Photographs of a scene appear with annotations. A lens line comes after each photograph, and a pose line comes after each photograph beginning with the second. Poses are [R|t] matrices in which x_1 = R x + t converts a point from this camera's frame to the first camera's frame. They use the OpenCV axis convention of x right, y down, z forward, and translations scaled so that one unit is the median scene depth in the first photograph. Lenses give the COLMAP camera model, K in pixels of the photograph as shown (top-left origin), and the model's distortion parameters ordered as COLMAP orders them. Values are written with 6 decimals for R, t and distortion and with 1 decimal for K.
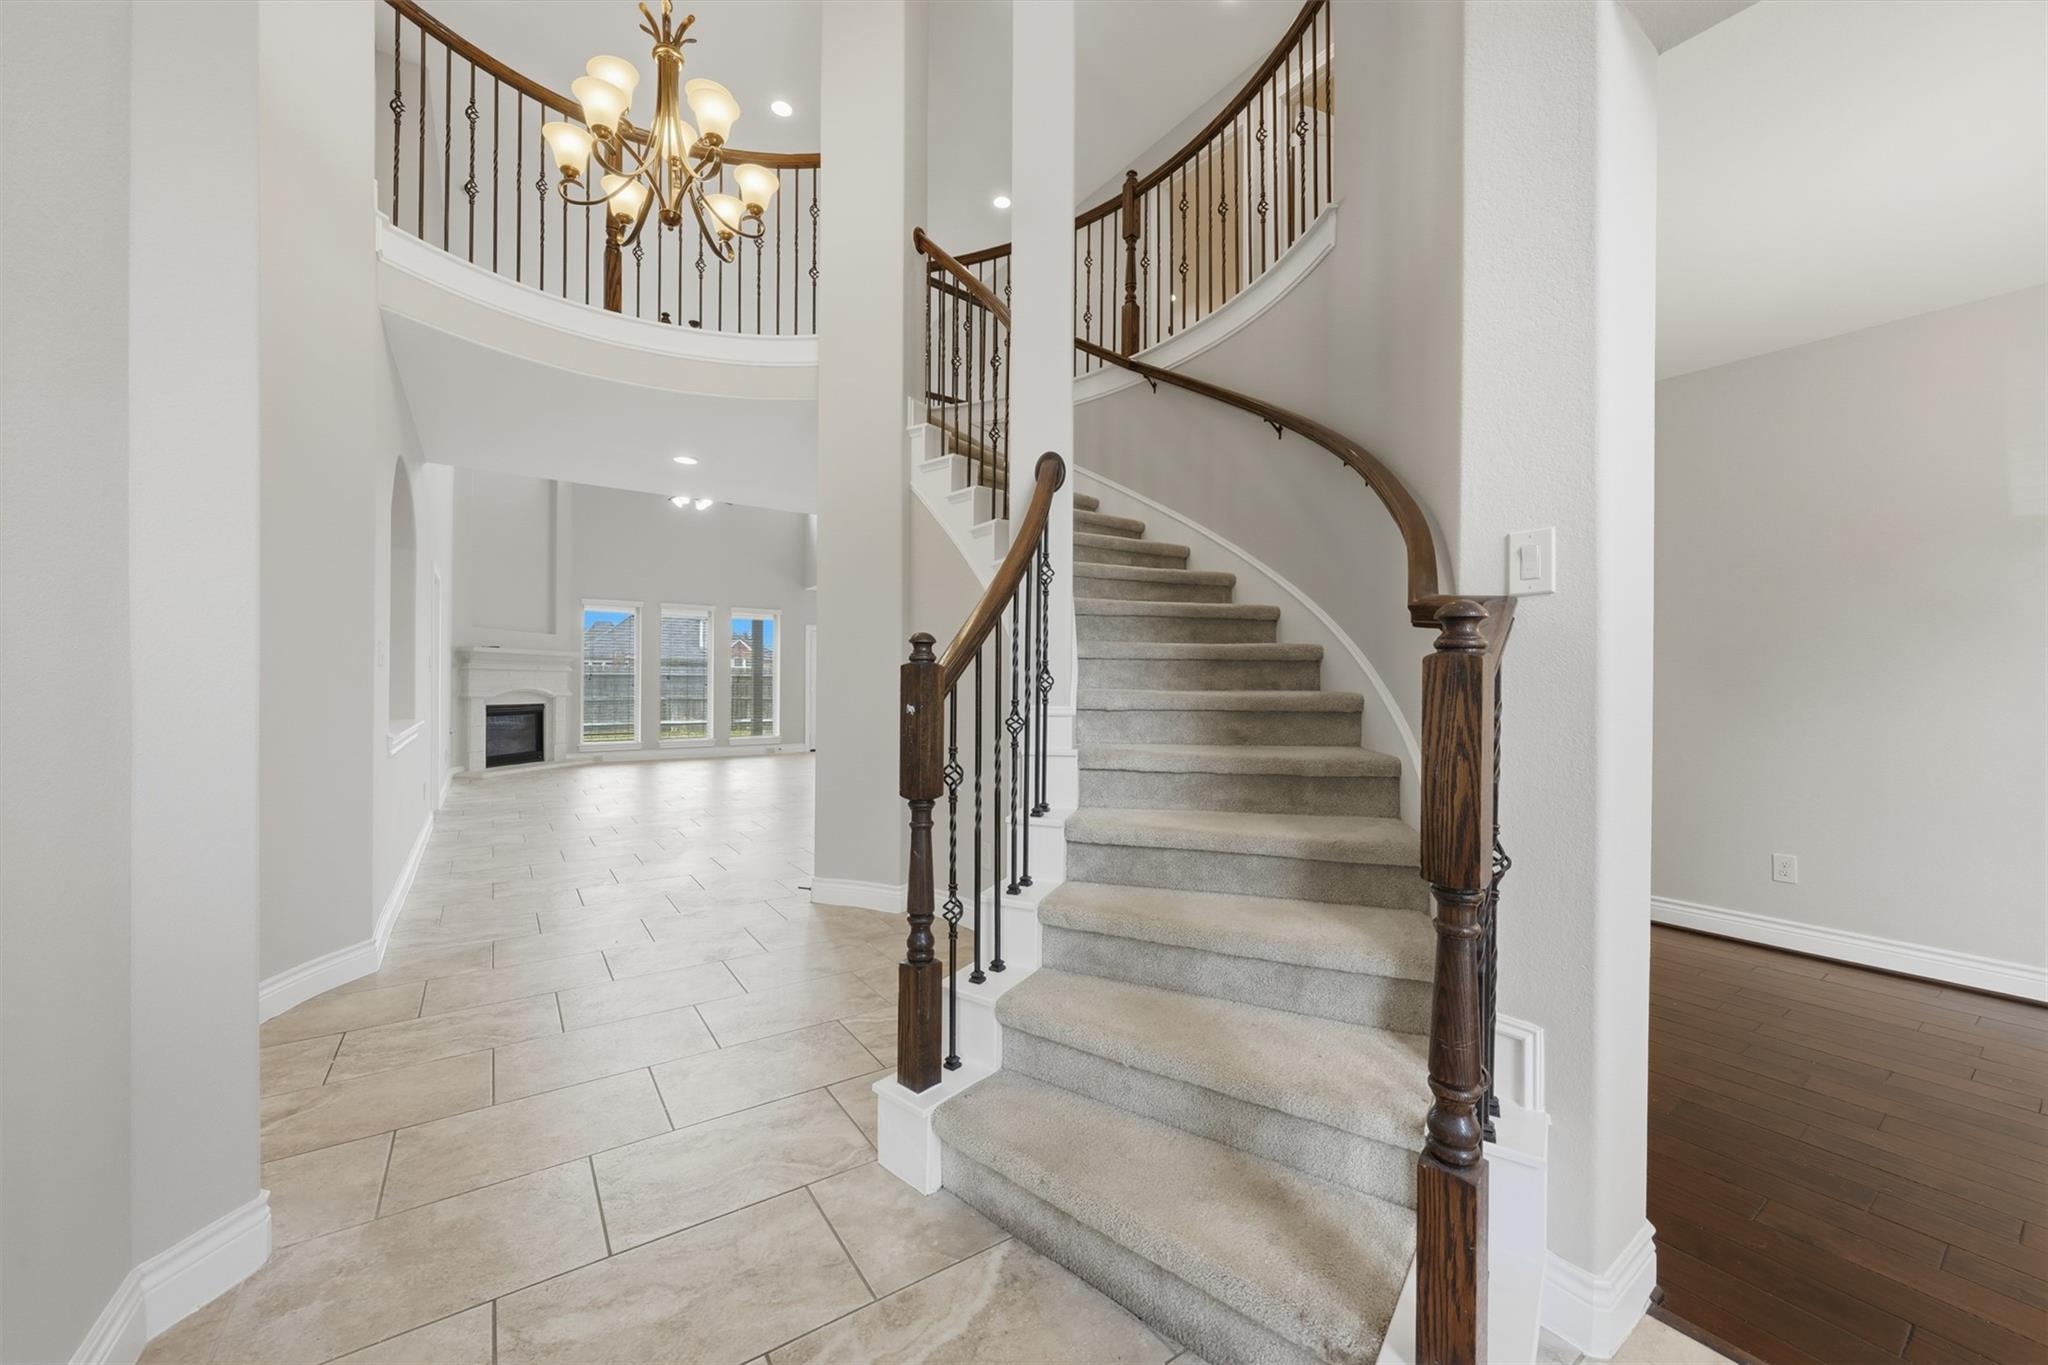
lens RADIAL K [[799.5, 0, 1034.6], [0, 799.5, 673.5], [0, 0, 1]] dist [-0.001913, 0.000741]
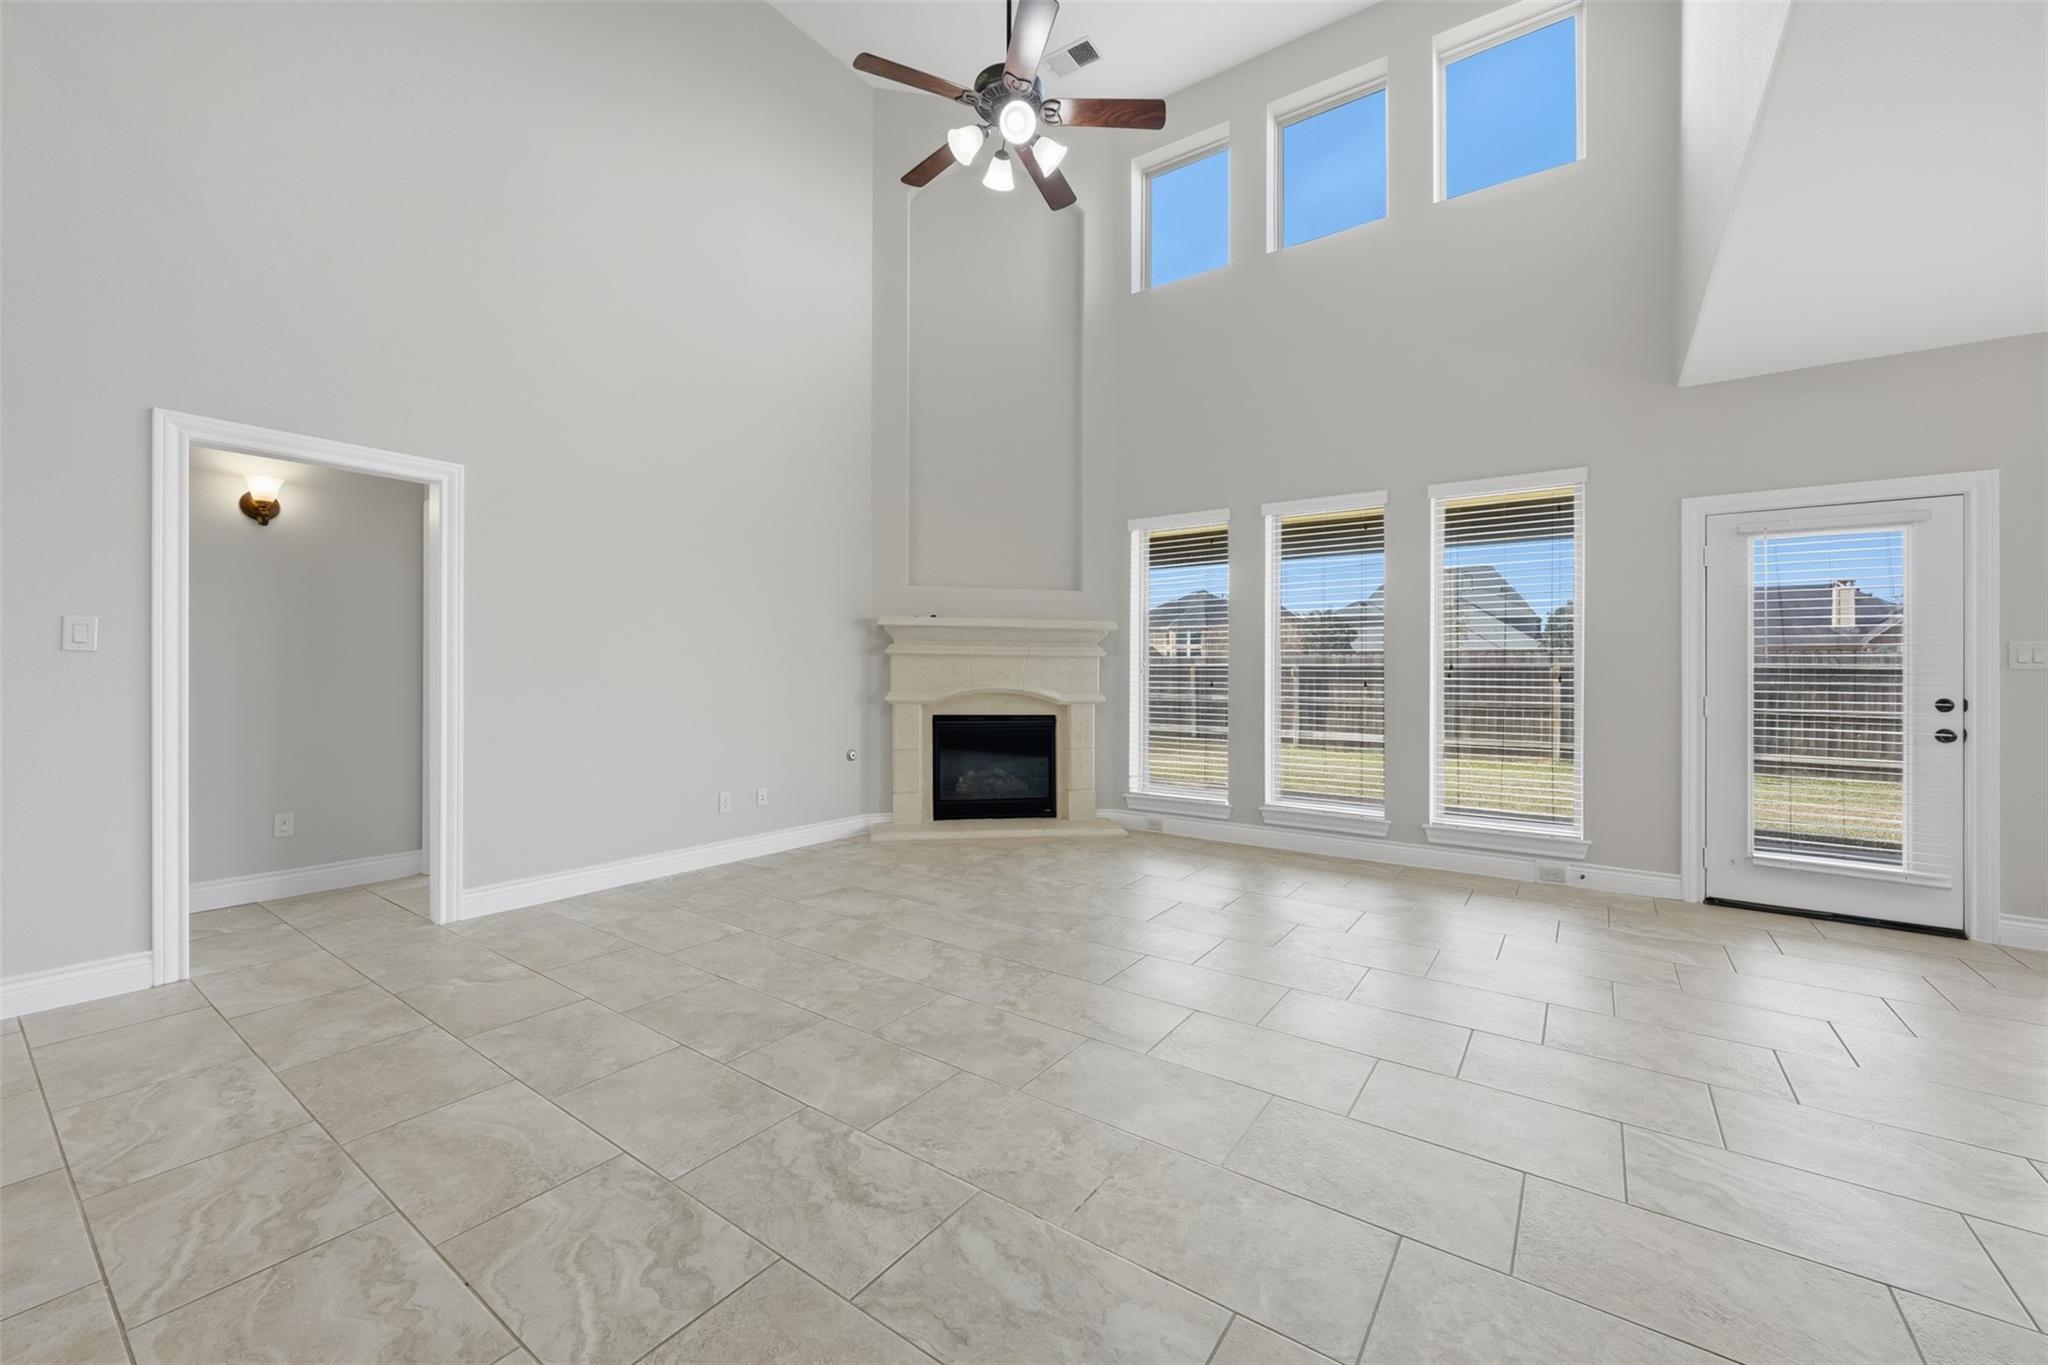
lens RADIAL K [[799.5, 0, 1022.6], [0, 799.5, 671.1], [0, 0, 1]] dist [-0.001913, 0.000741]
pose [[0.344545, -0.010319, -0.938713, -0.095983], [0.002655, 0.999946, -0.010018, 0.012089], [0.938766, 0.000959, 0.344554, 0.786331]]
